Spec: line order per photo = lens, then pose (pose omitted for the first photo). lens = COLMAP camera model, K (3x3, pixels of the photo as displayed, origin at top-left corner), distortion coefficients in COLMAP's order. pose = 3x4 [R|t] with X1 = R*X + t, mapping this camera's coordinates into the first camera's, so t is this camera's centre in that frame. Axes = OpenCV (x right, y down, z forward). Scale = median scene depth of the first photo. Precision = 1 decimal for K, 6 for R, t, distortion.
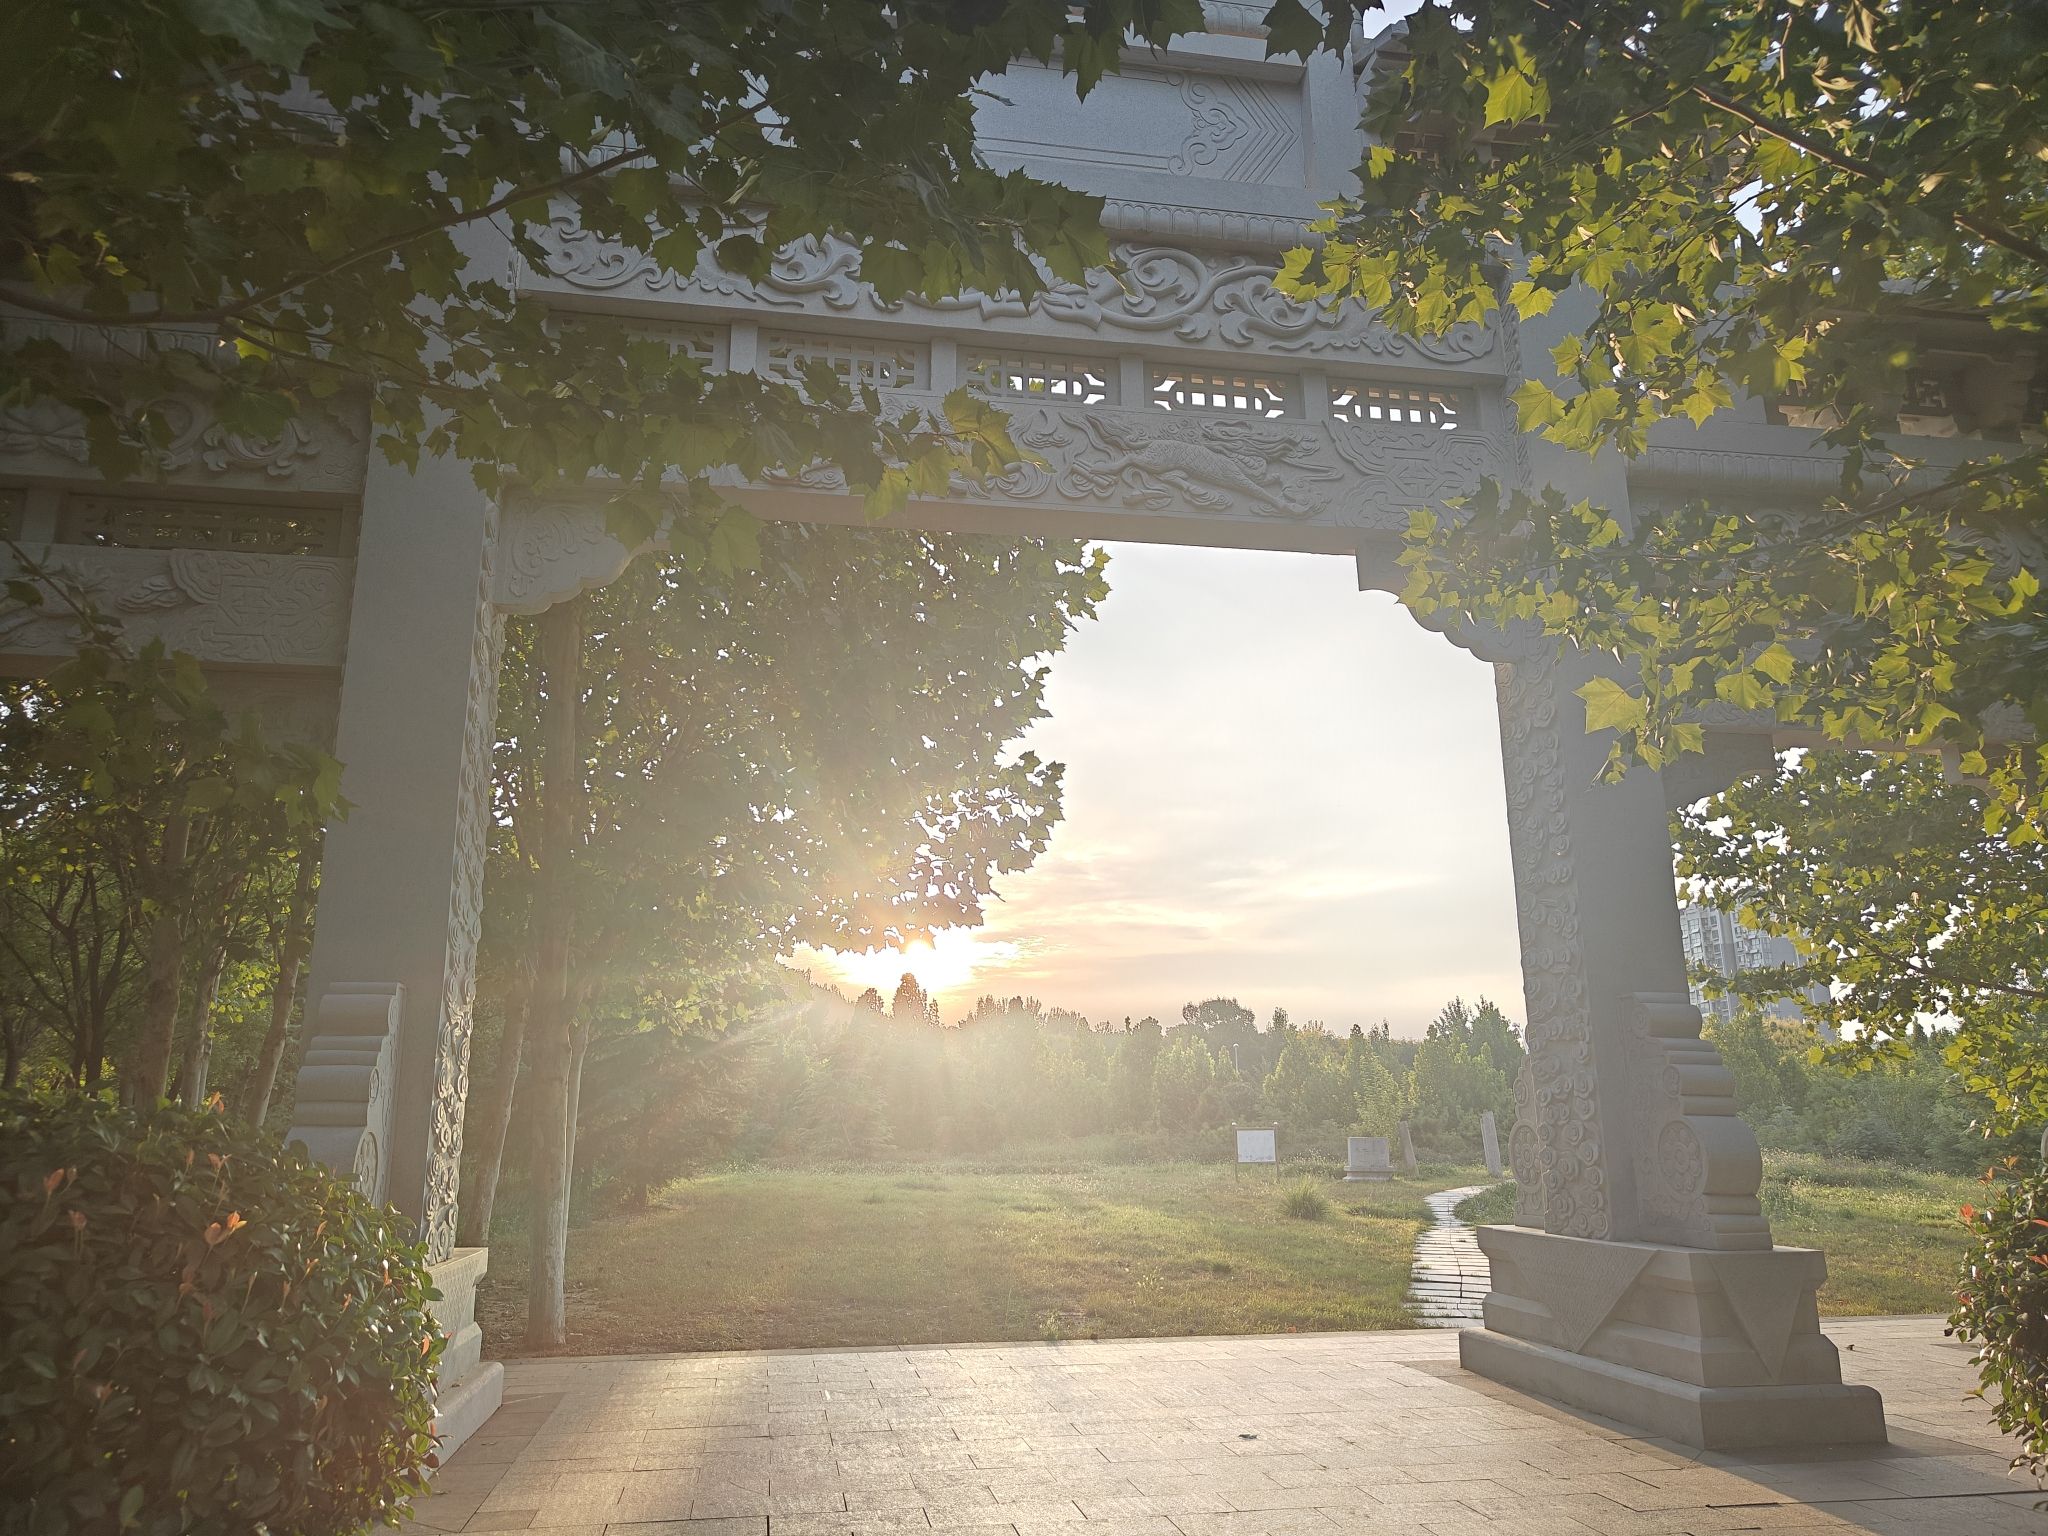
lens RADIAL K [[1442.6, 0, 1017.9], [0, 1442.6, 768.9], [0, 0, 1]] dist [0.015282, -0.010777]
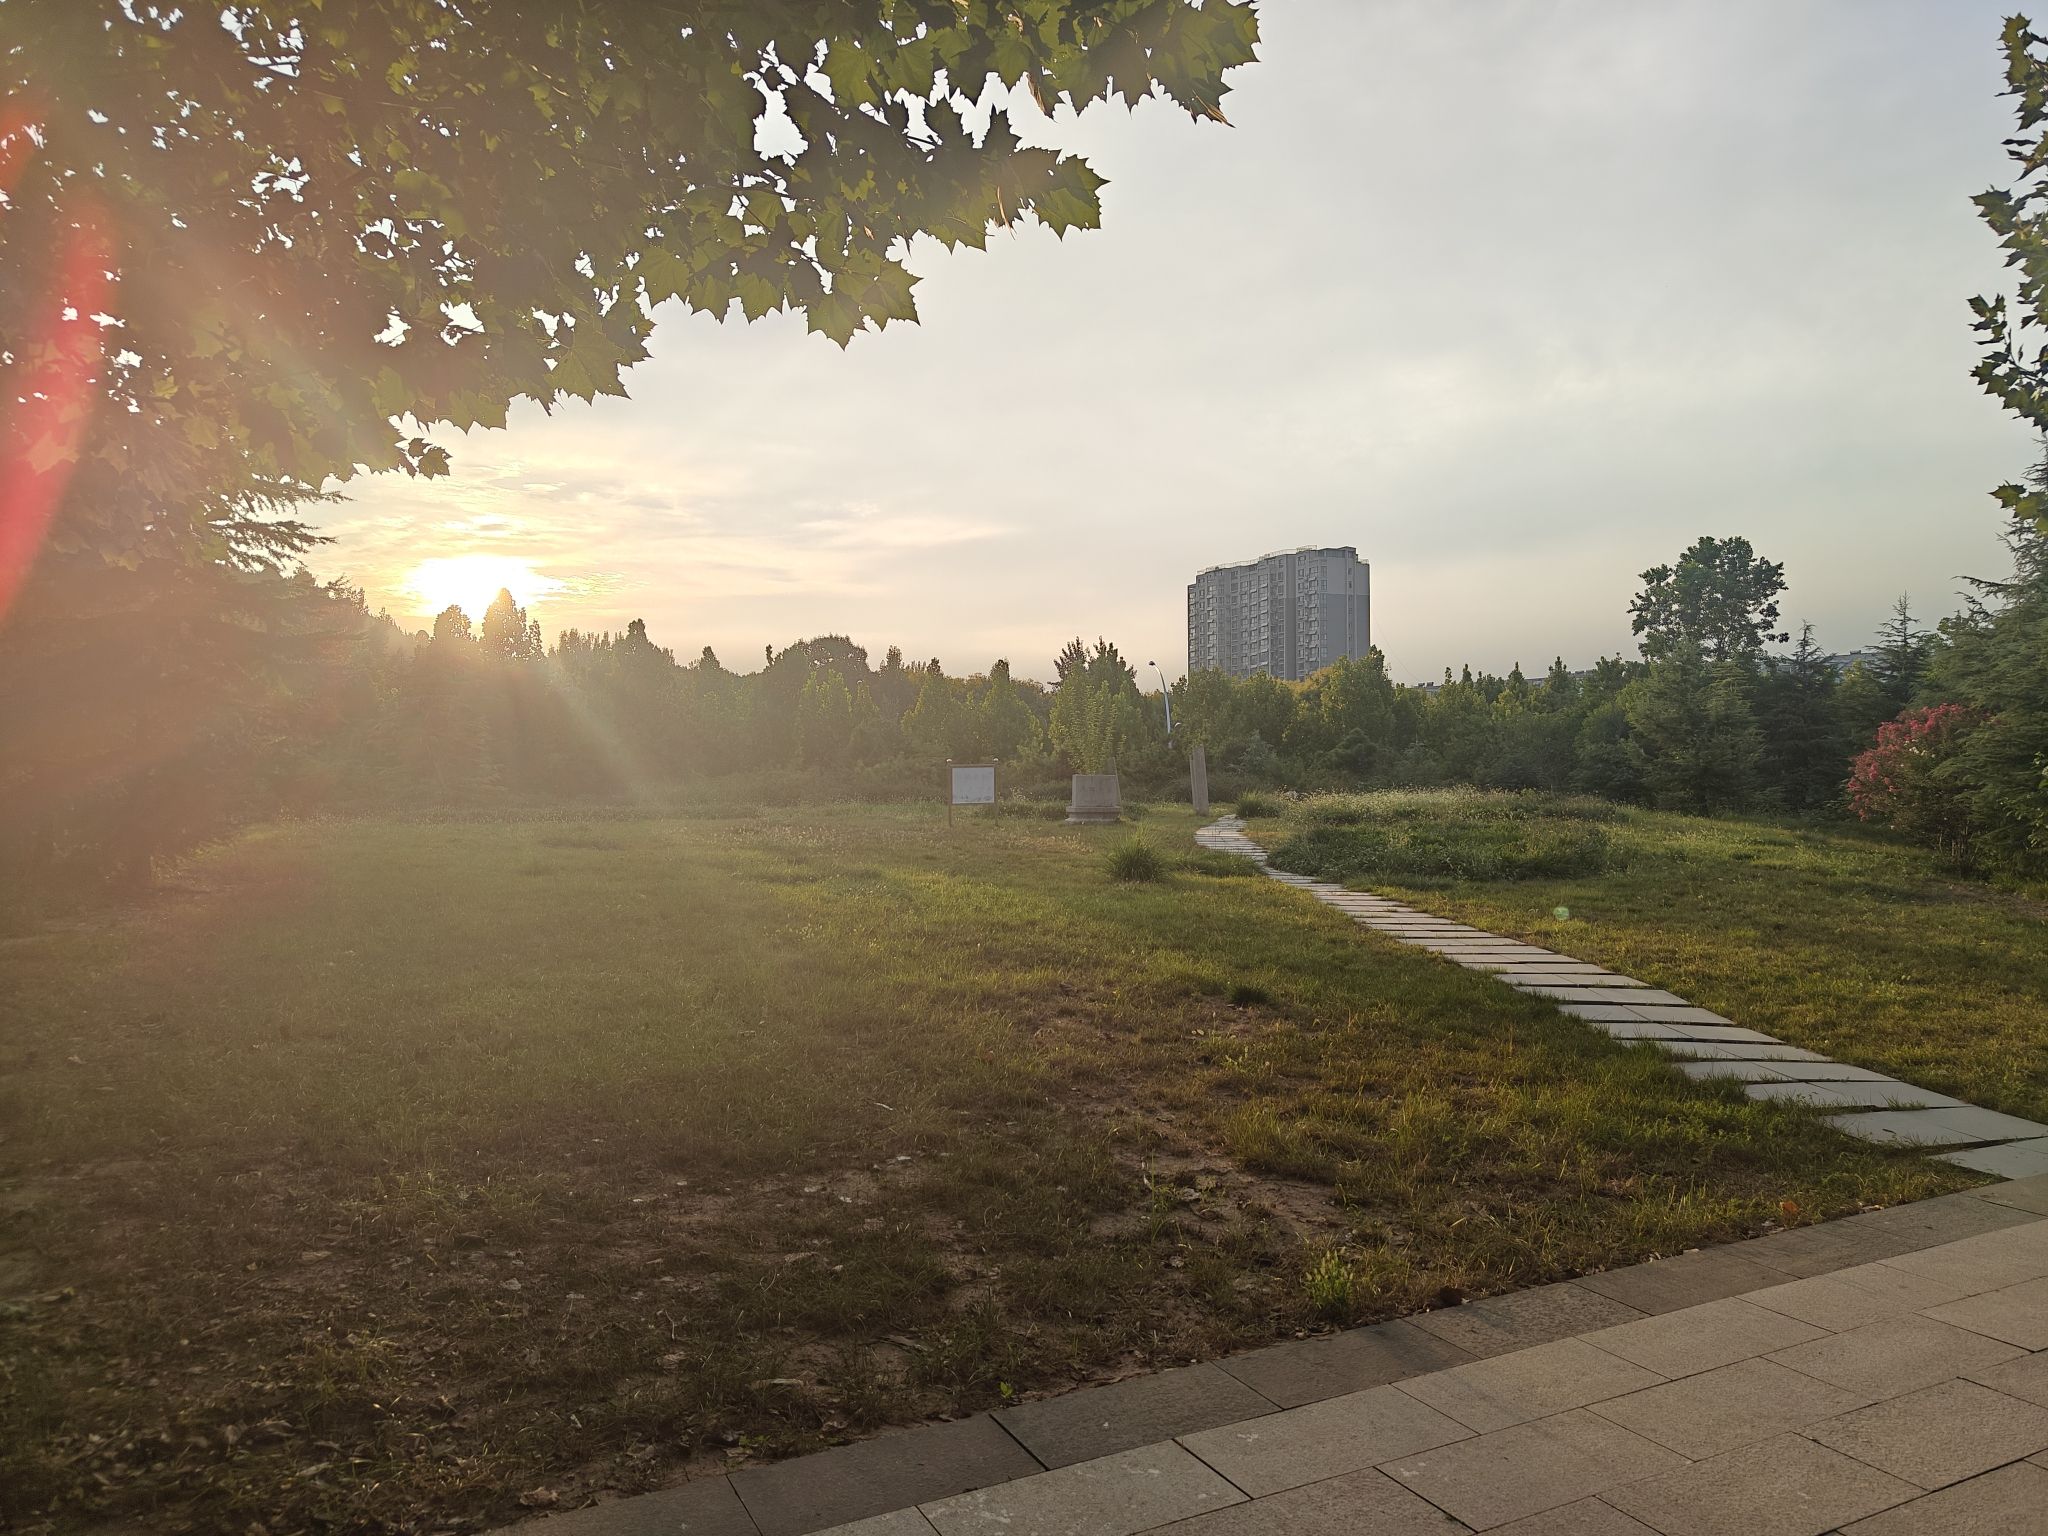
lens RADIAL K [[1435.0, 0, 1024.0], [0, 1435.0, 768.0], [0, 0, 1]] dist [0.022940, -0.007666]
pose [[0.957416, -0.002805, 0.288697, -0.149356], [-0.067150, 0.970367, 0.232118, 0.162756], [-0.280793, -0.241620, 0.928857, 0.641537]]
